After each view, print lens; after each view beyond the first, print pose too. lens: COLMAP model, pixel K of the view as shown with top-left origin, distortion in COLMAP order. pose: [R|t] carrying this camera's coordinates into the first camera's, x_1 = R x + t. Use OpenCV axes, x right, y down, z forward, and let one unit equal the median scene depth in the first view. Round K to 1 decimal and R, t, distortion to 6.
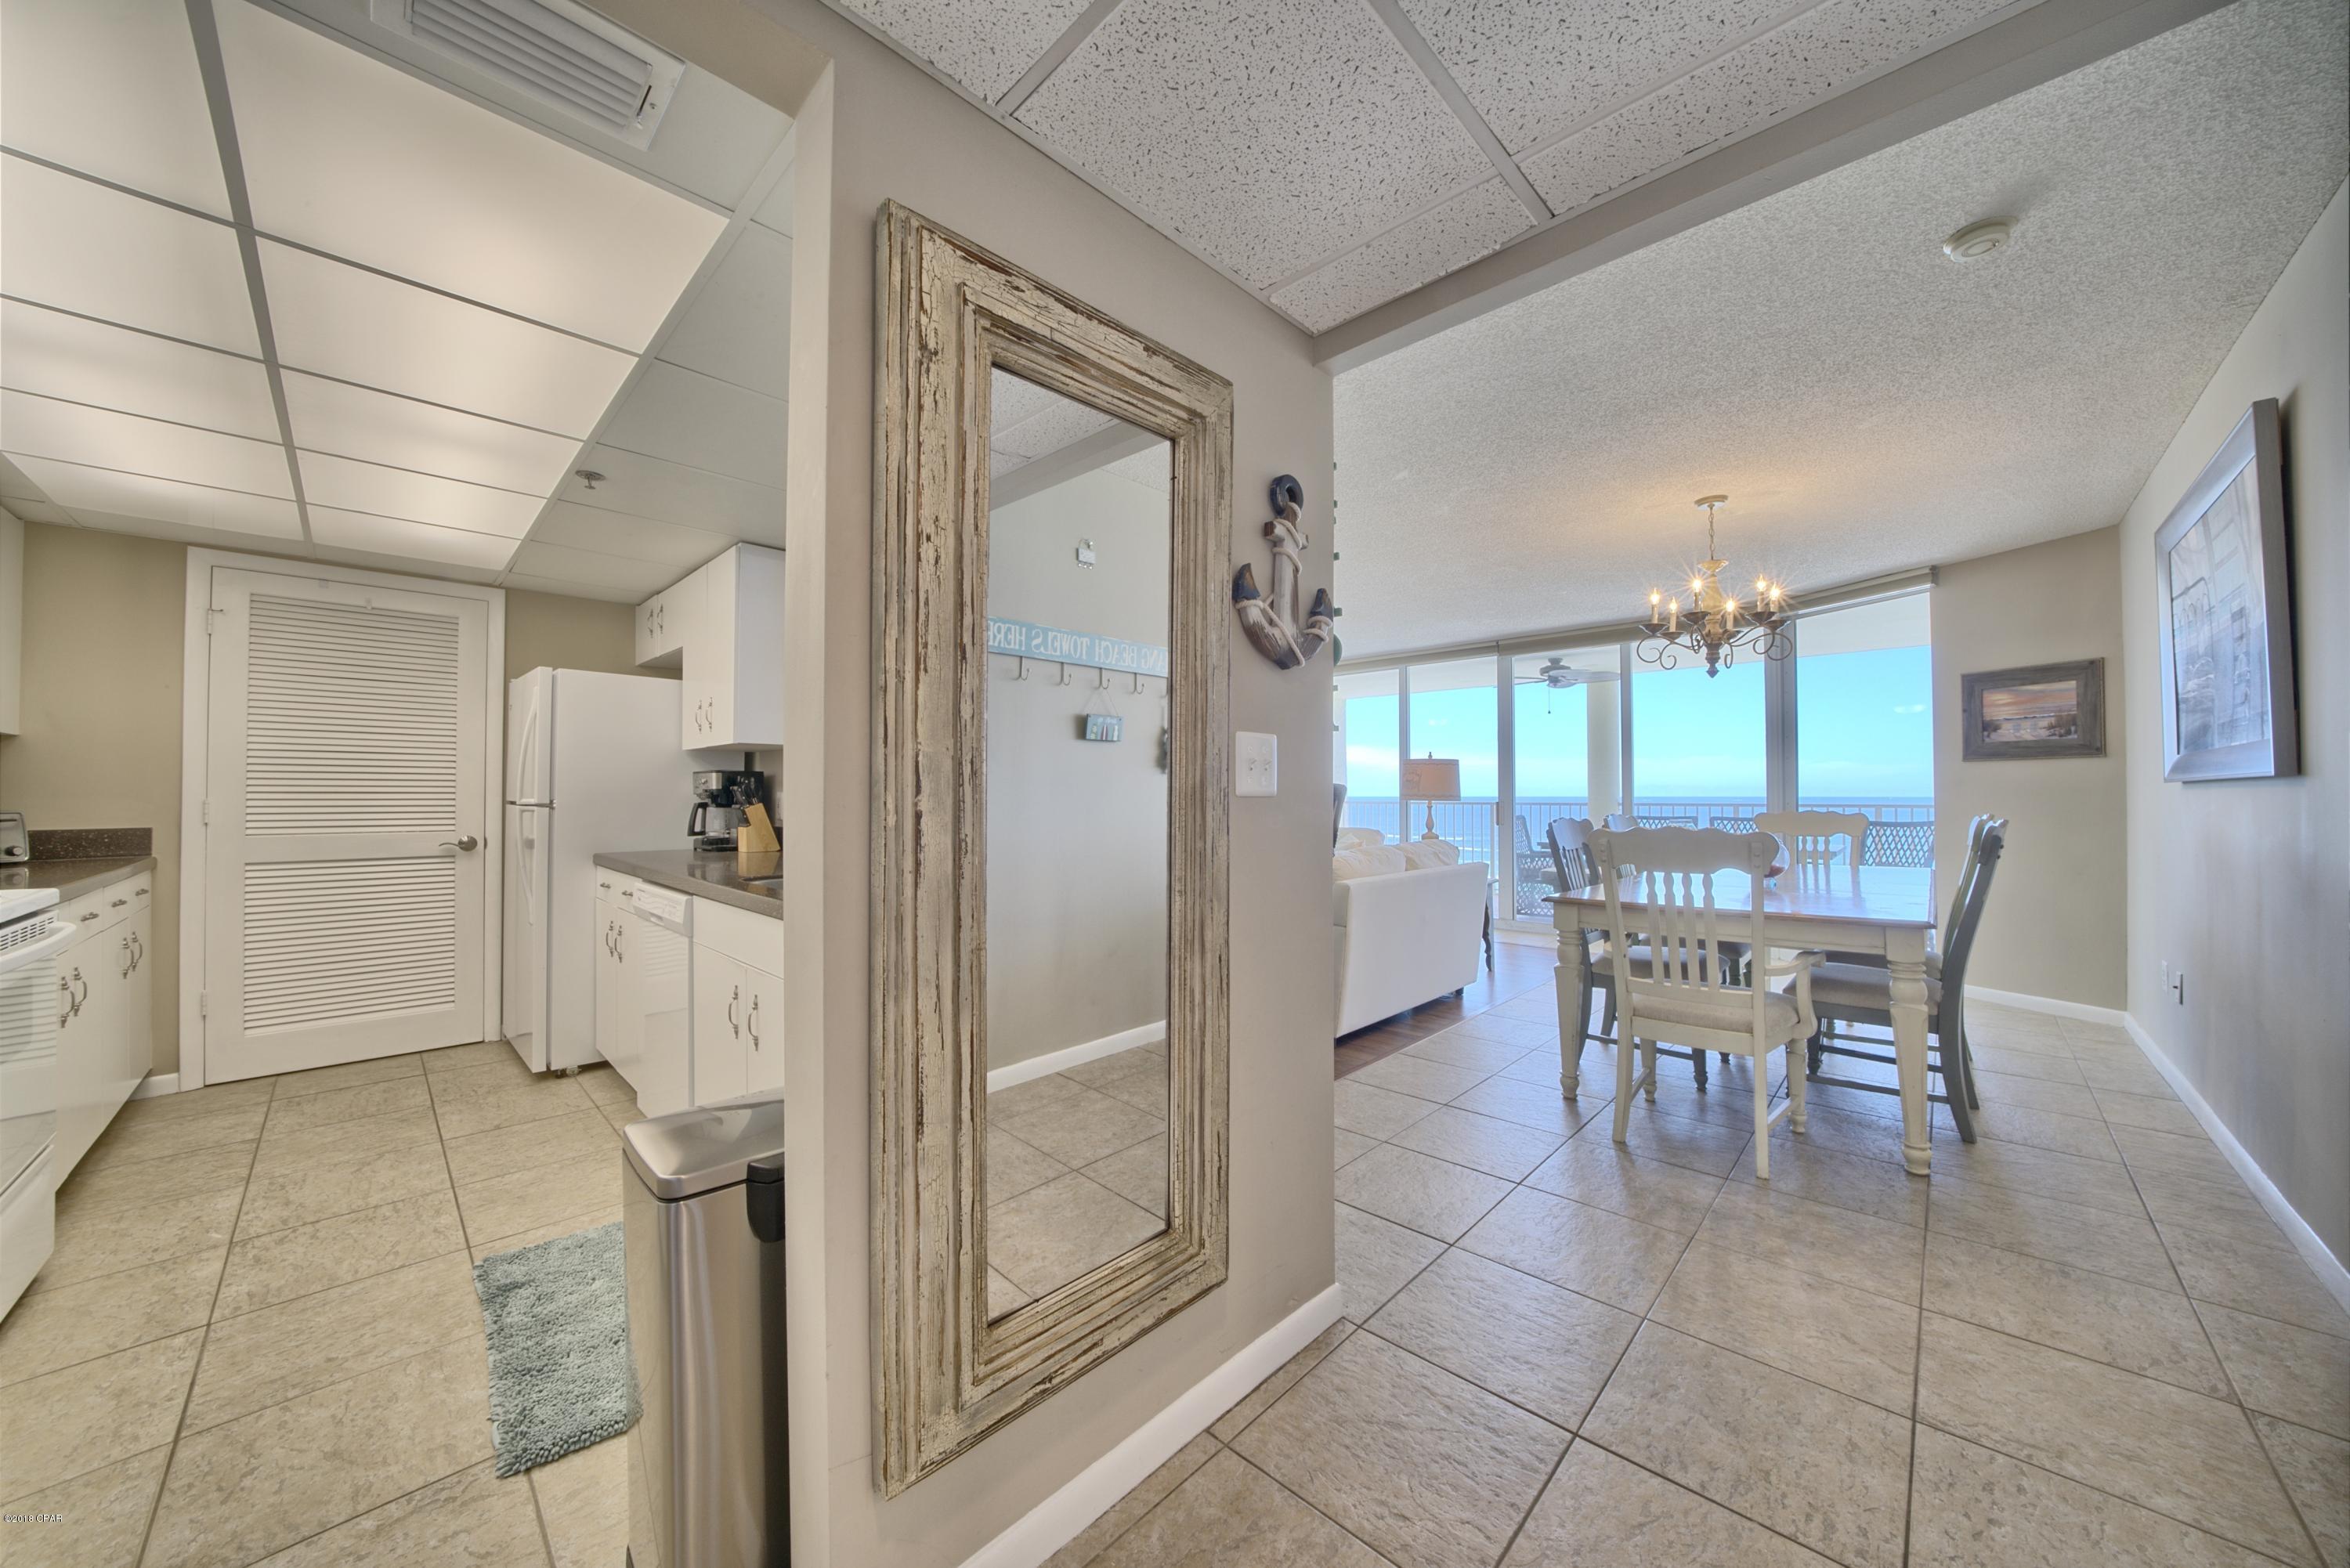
lens RADIAL K [[808.0, 0, 1167.8], [0, 808.0, 777.4], [0, 0, 1]] dist [-0.027992, 0.003519]
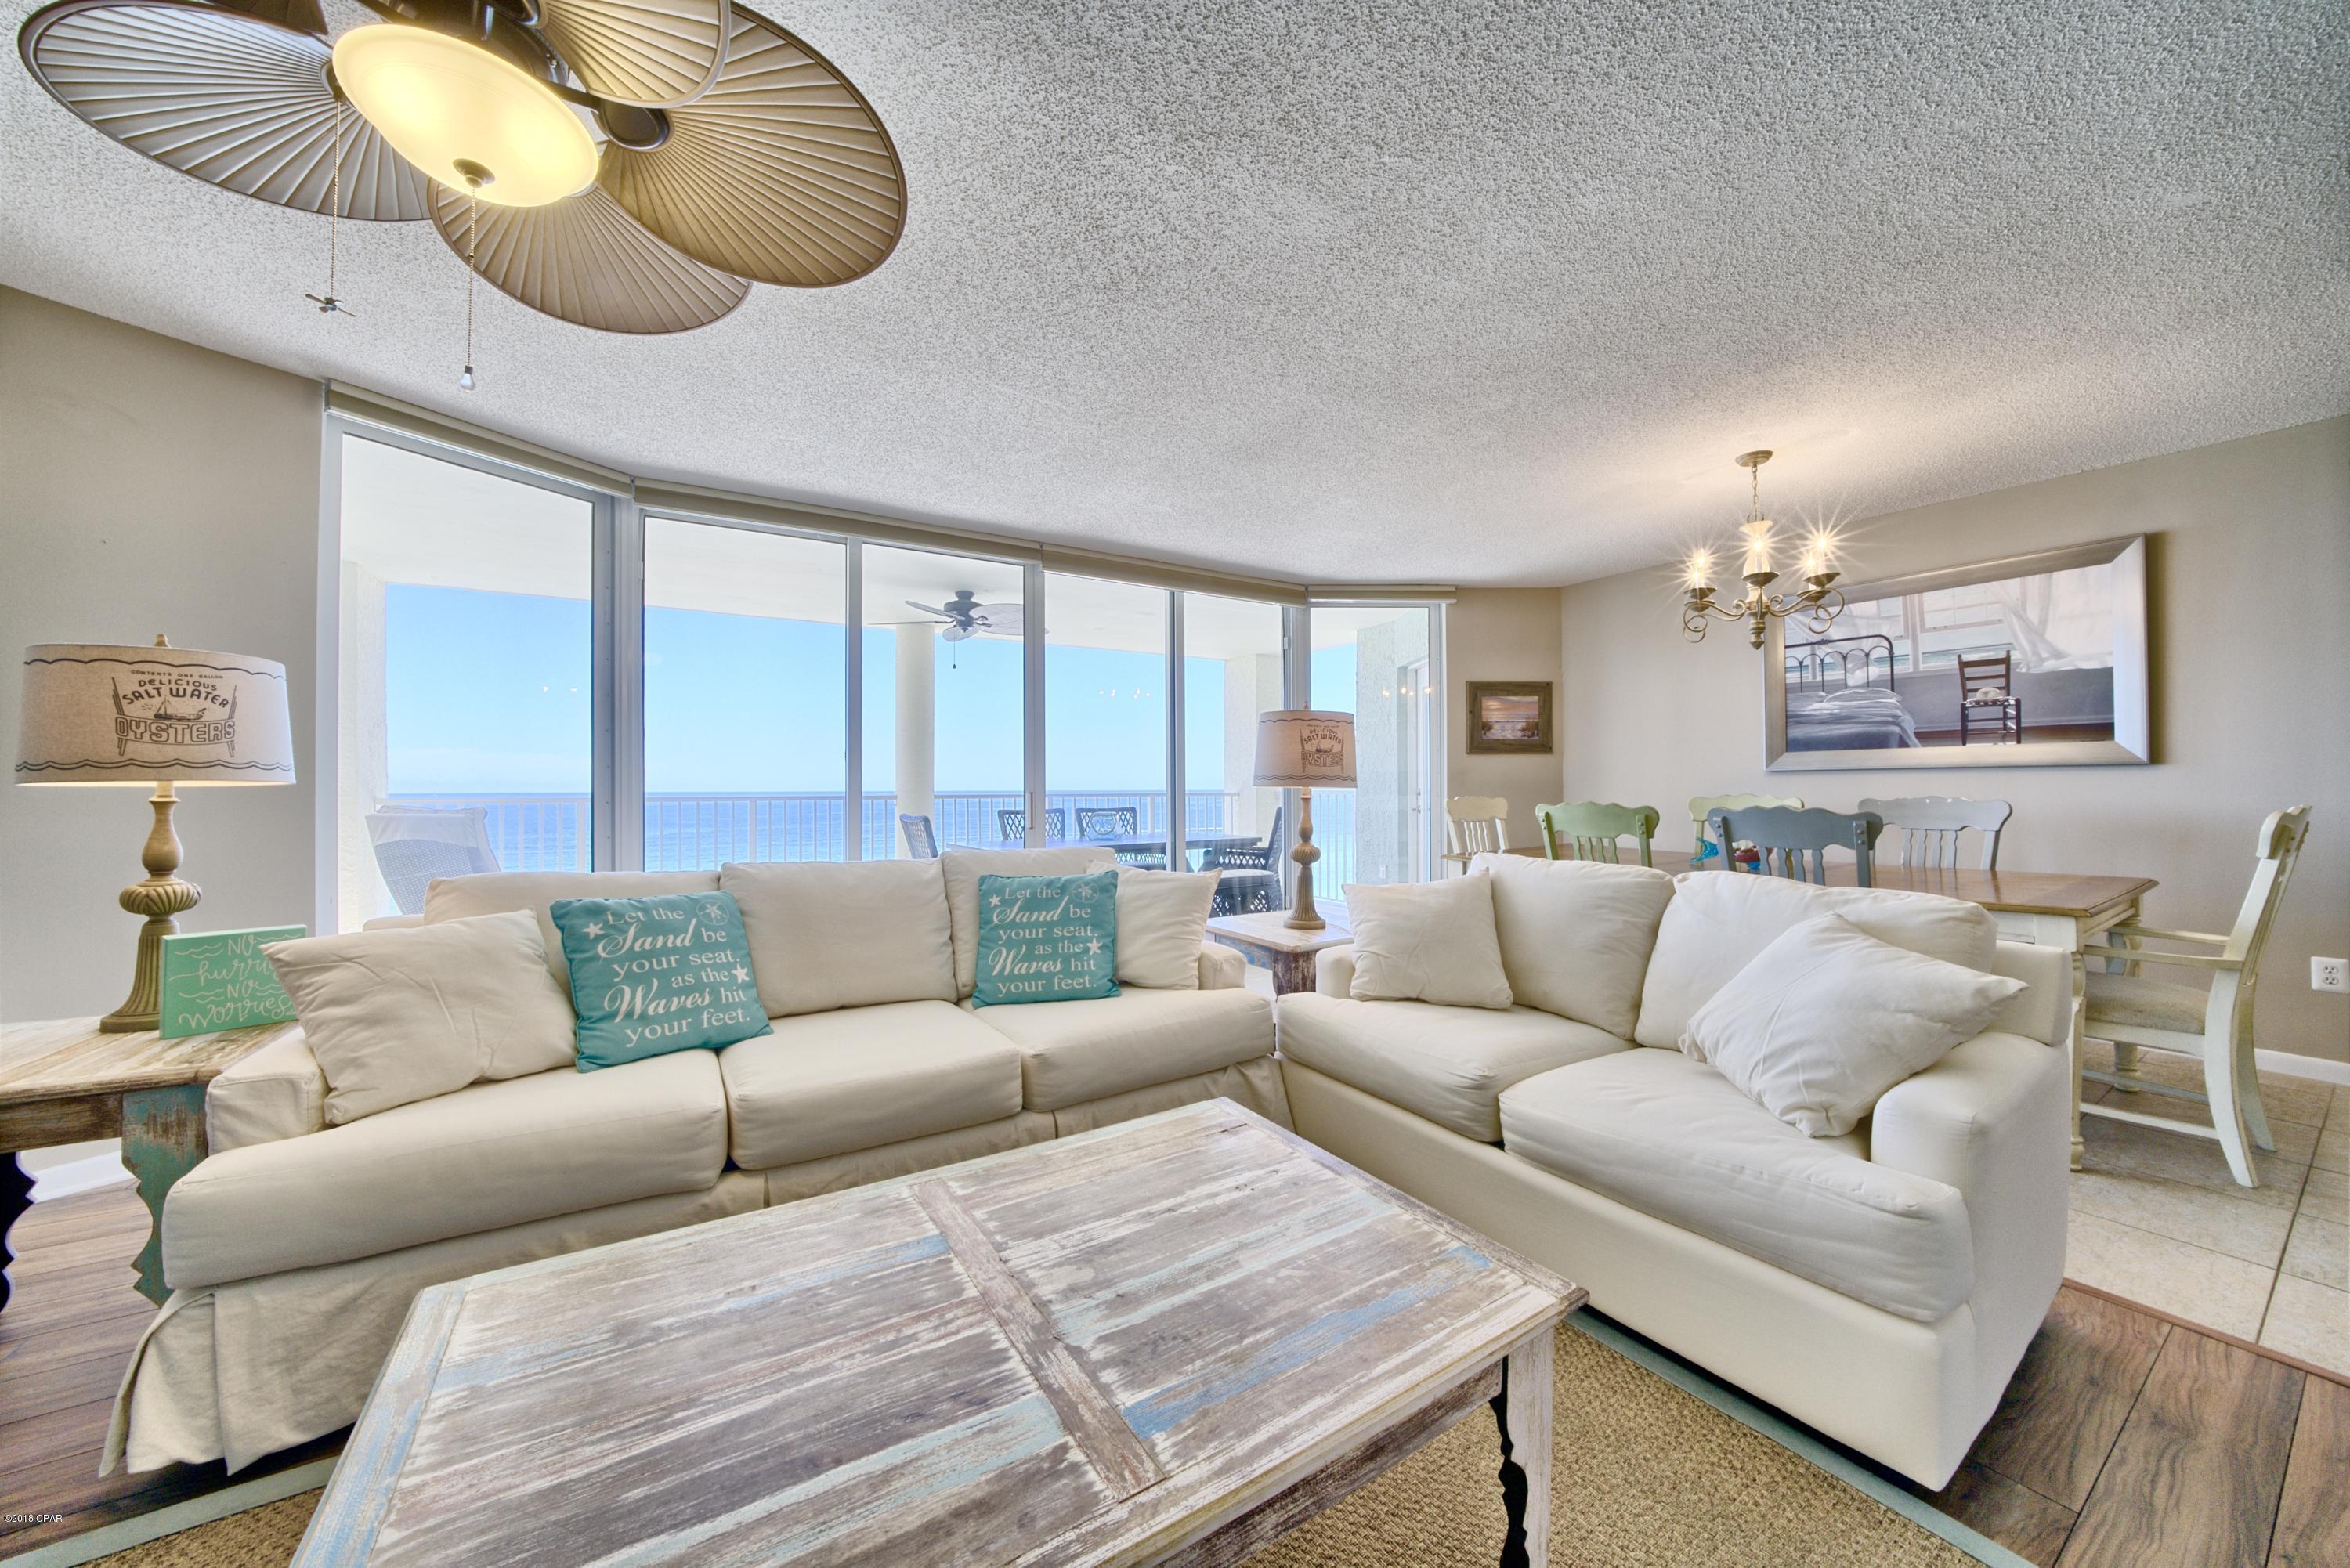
lens RADIAL K [[808.0, 0, 1161.3], [0, 808.0, 782.4], [0, 0, 1]] dist [-0.027992, 0.003519]
pose [[0.247413, 0.006052, 0.968891, -0.343110], [-0.015503, 0.999877, -0.002287, 0.038383], [-0.968786, -0.014455, 0.247476, 1.362272]]
